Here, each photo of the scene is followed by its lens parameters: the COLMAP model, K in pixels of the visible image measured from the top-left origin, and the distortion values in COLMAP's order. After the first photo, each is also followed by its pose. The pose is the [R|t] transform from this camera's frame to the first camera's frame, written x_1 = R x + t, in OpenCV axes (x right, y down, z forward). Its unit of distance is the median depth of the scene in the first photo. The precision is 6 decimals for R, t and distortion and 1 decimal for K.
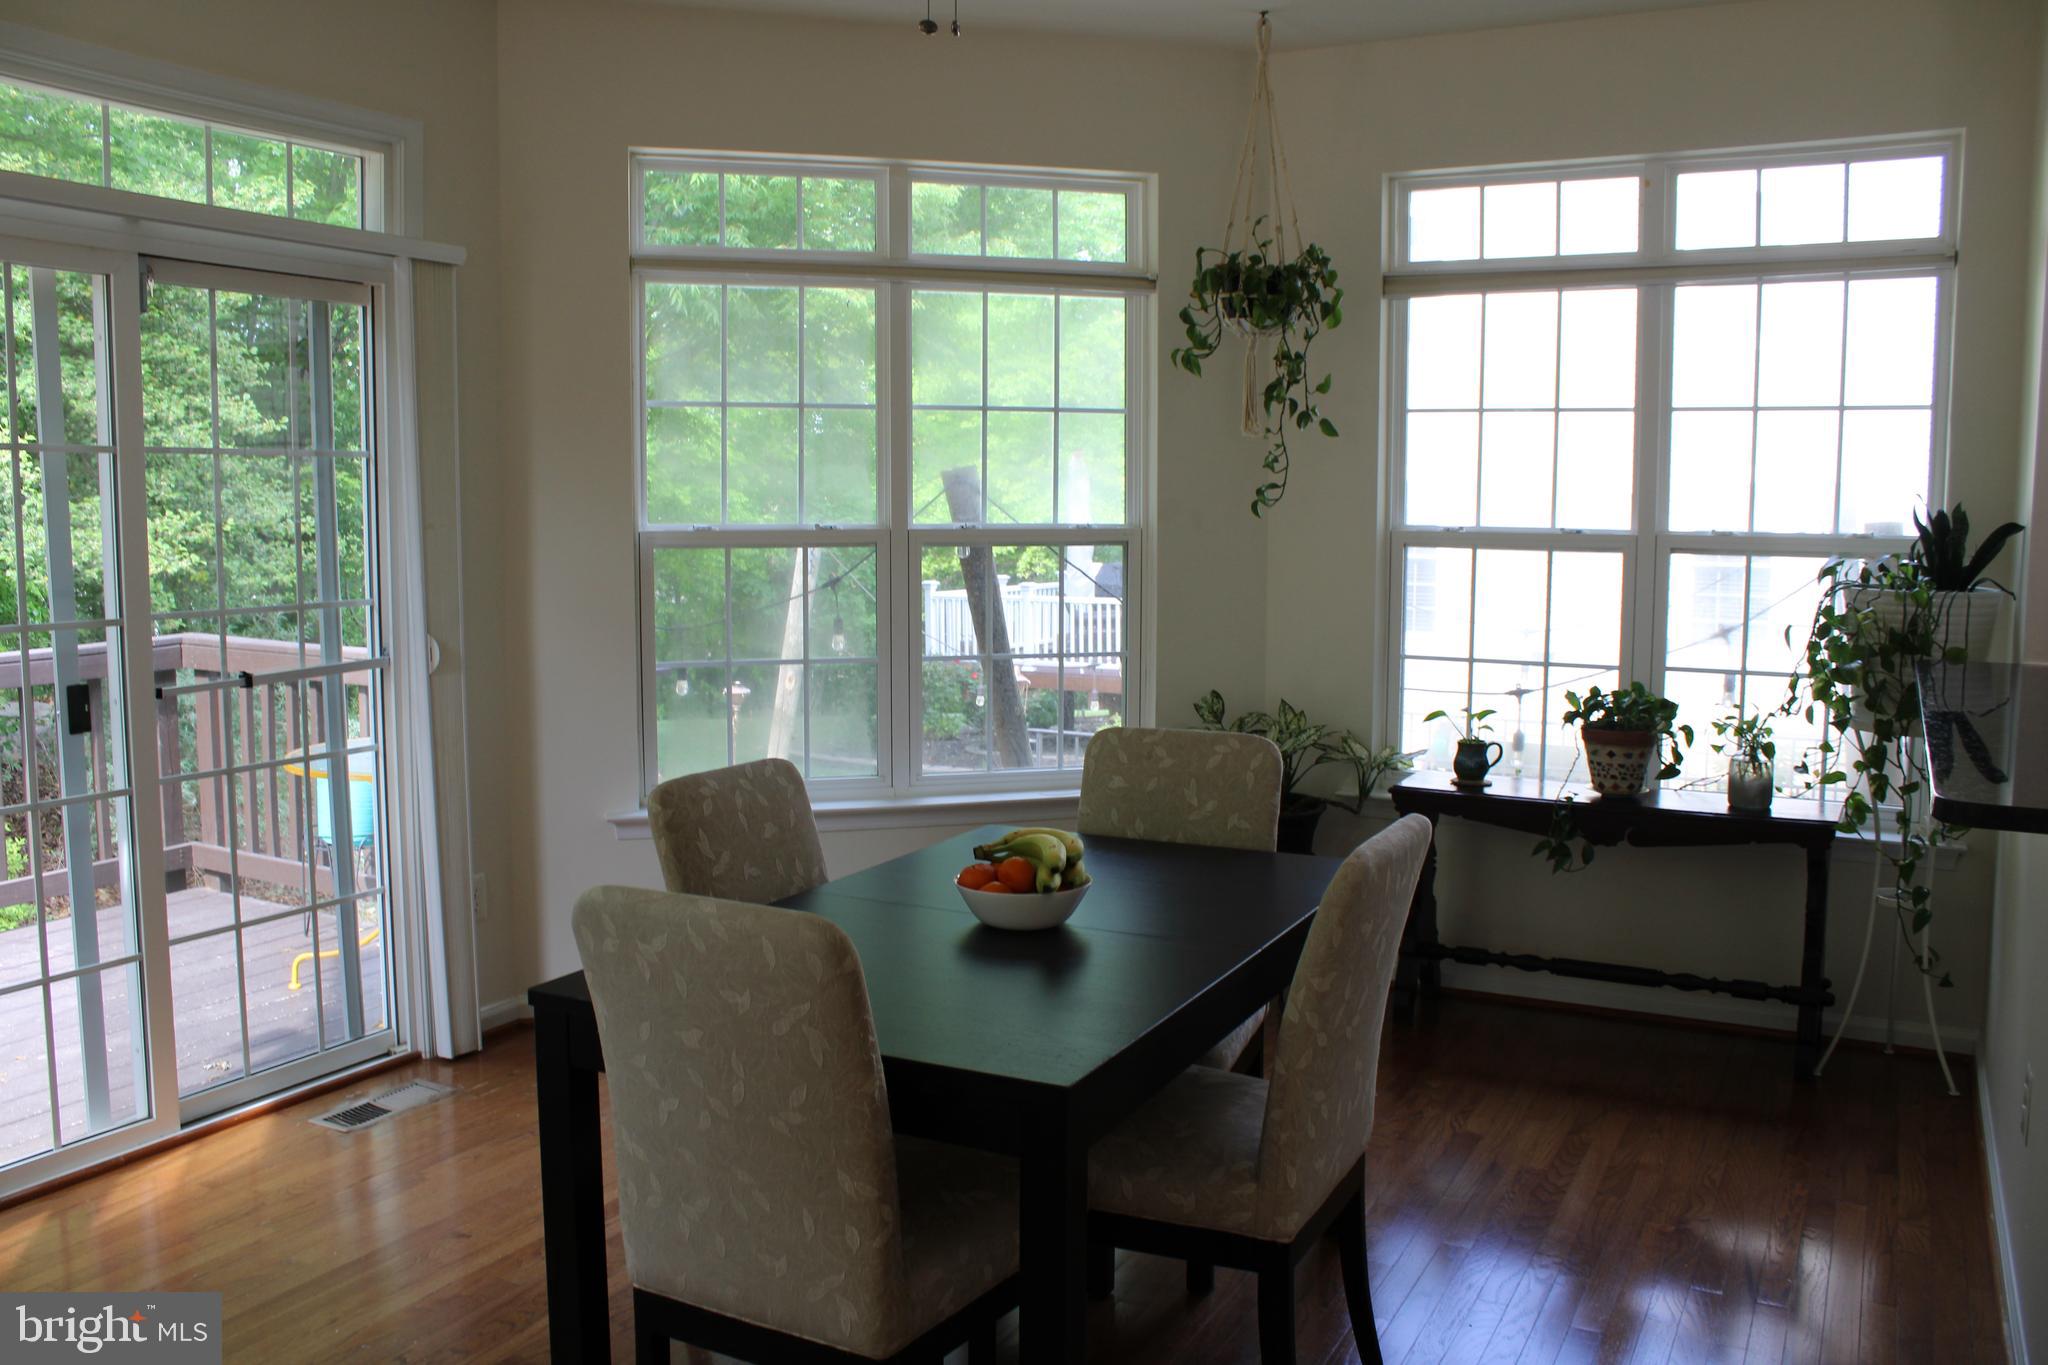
lens RADIAL K [[1695.5, 0, 1024.0], [0, 1695.5, 682.5], [0, 0, 1]] dist [-0.184164, 0.178530]
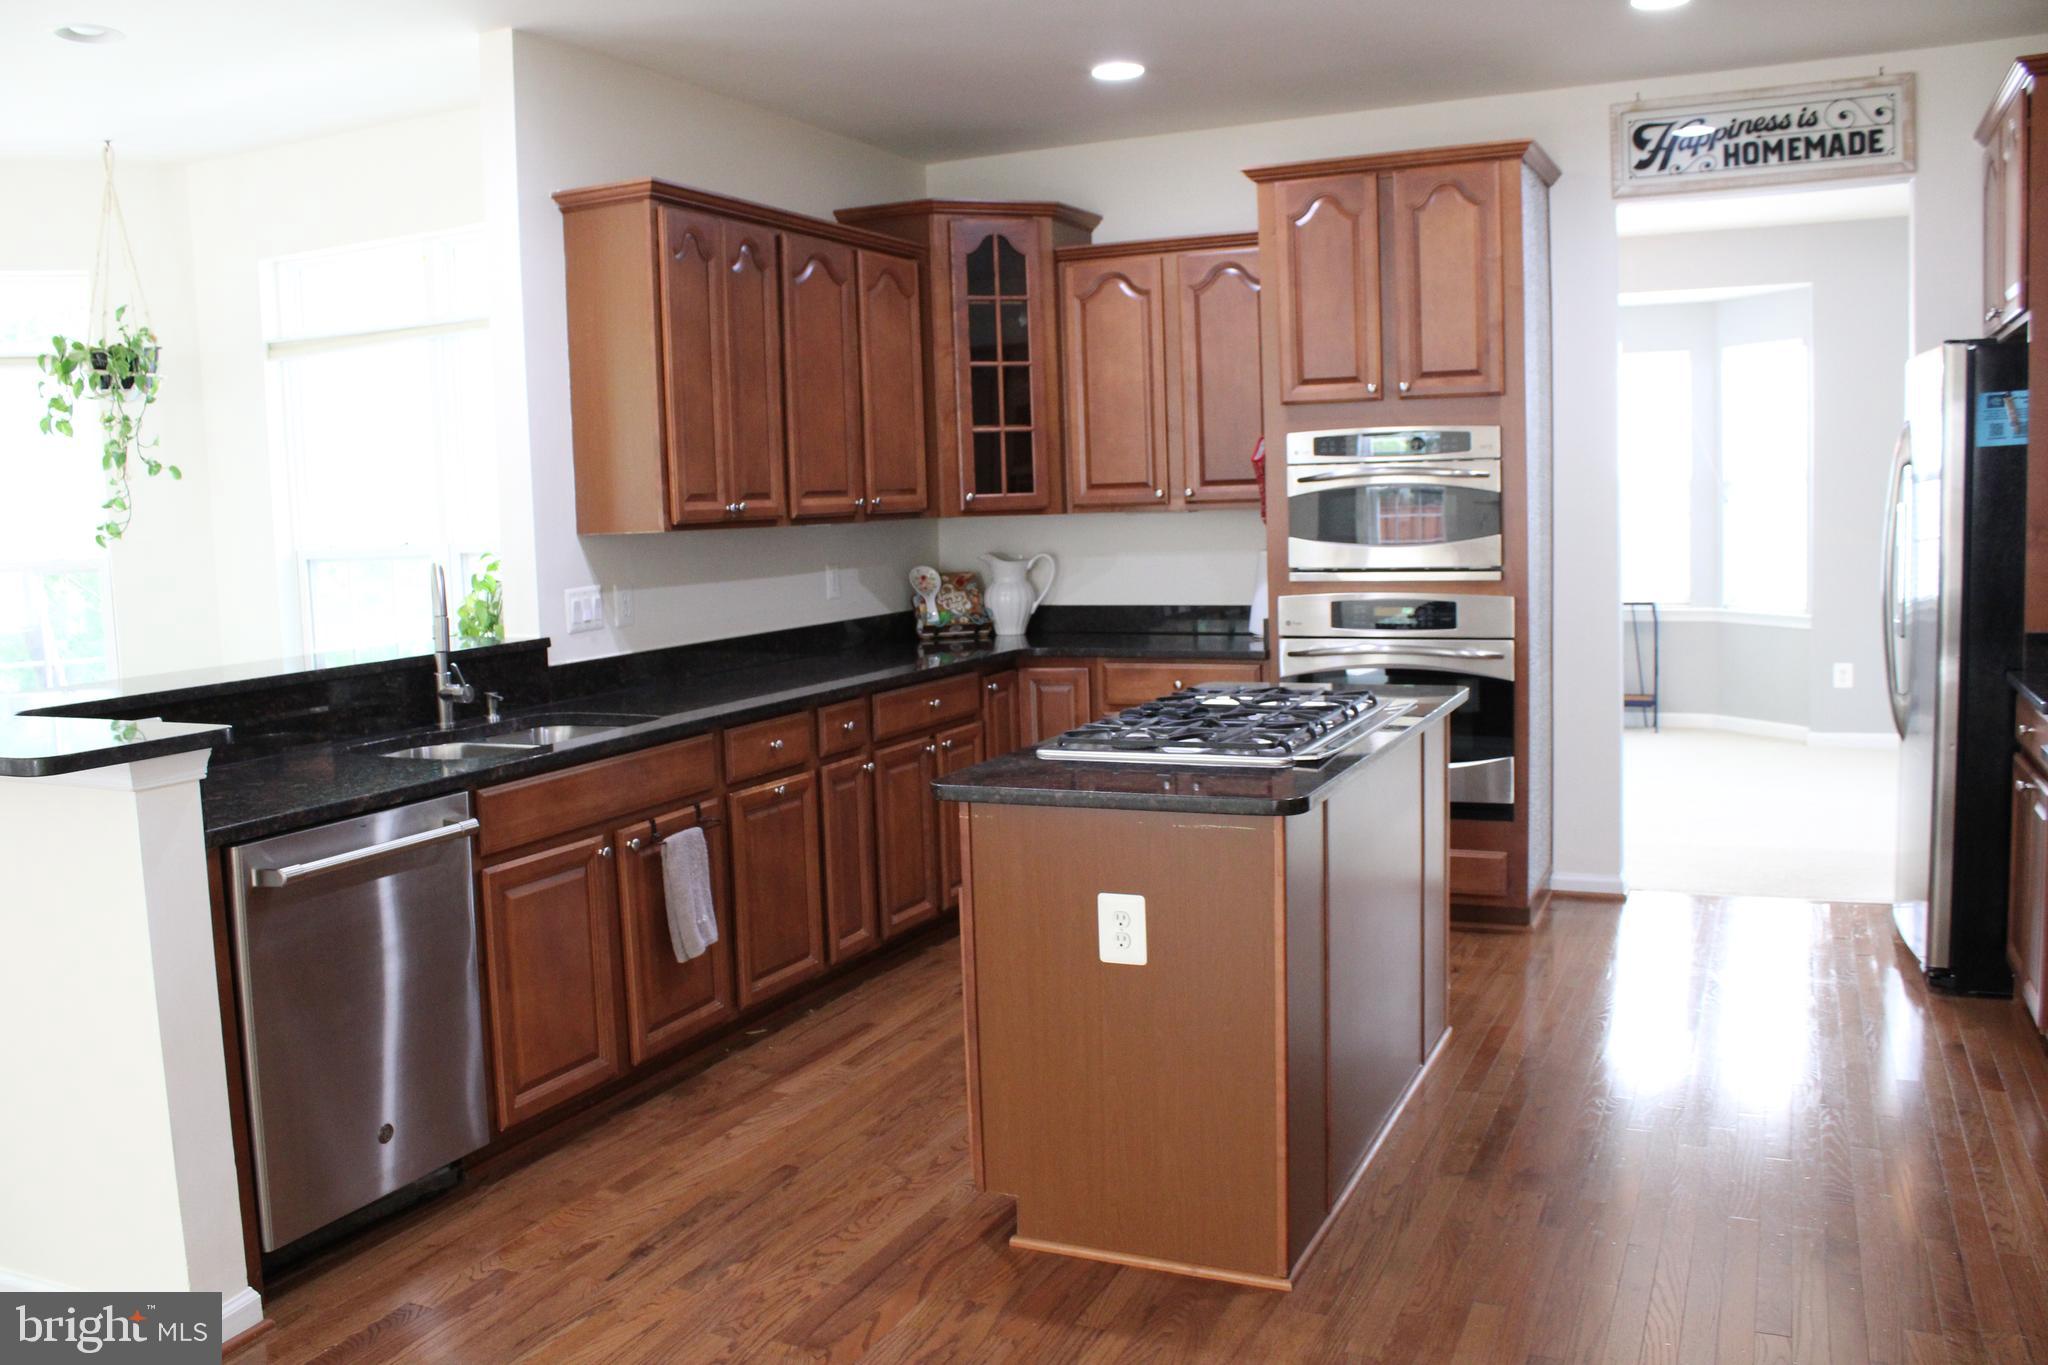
lens RADIAL K [[1695.5, 0, 1024.0], [0, 1695.5, 682.5], [0, 0, 1]] dist [-0.184164, 0.178530]
pose [[0.996949, -0.044175, 0.064360, 0.729249], [0.044285, 0.999019, -0.000287, 0.033221], [-0.064284, 0.003137, 0.997927, -0.260034]]
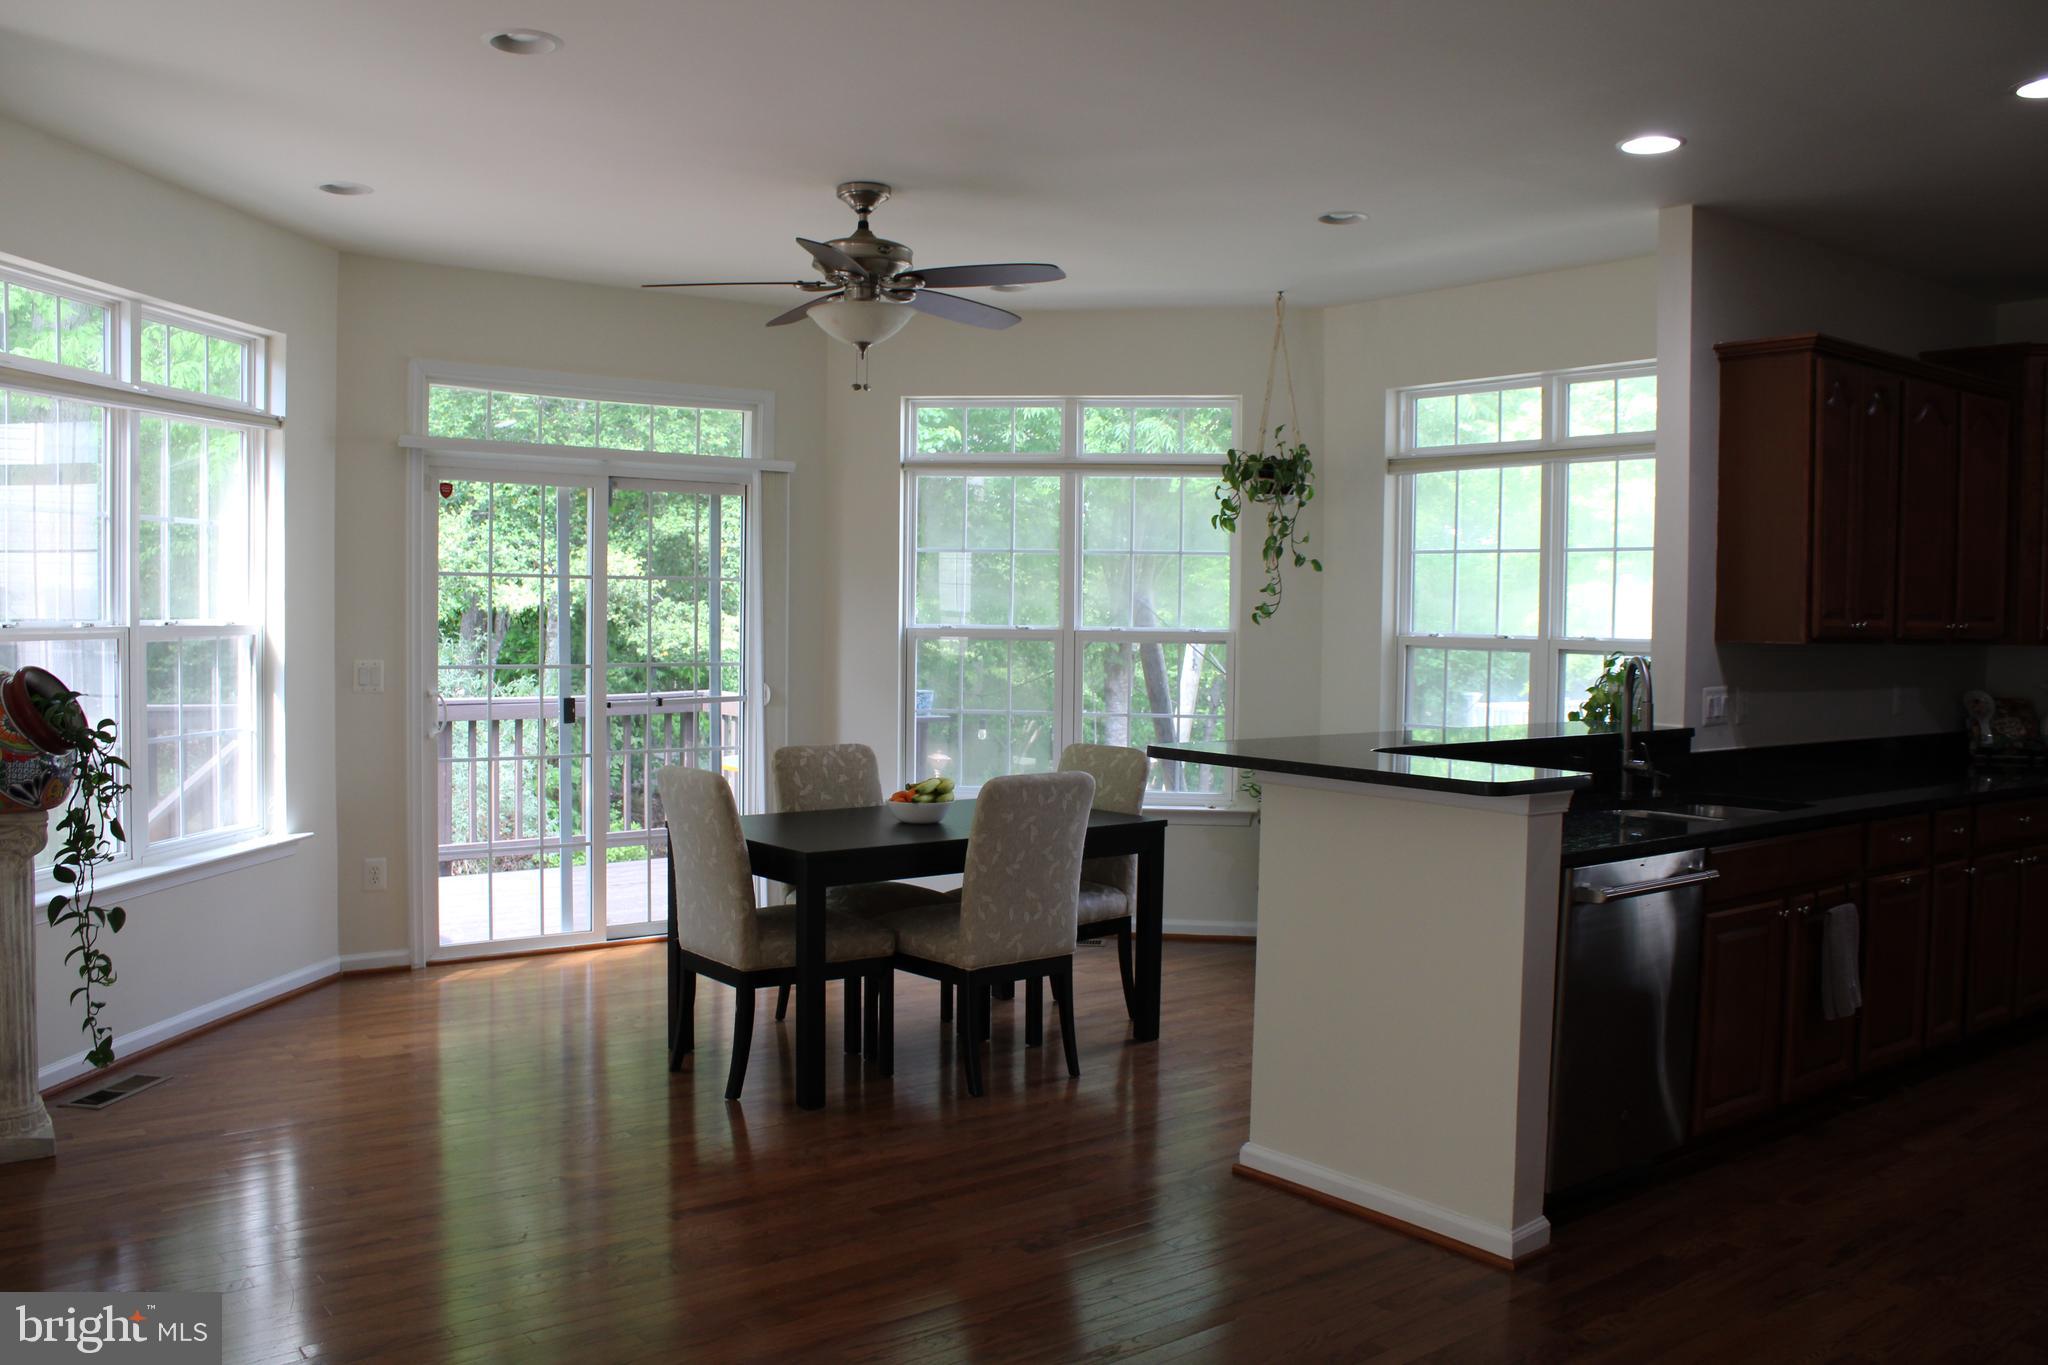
lens RADIAL K [[1695.5, 0, 1024.0], [0, 1695.5, 682.5], [0, 0, 1]] dist [-0.184164, 0.178530]
pose [[0.916815, 0.027089, -0.398392, 0.543061], [-0.054921, 0.996769, -0.058613, 0.053922], [0.395517, 0.075617, 0.915341, -0.469123]]
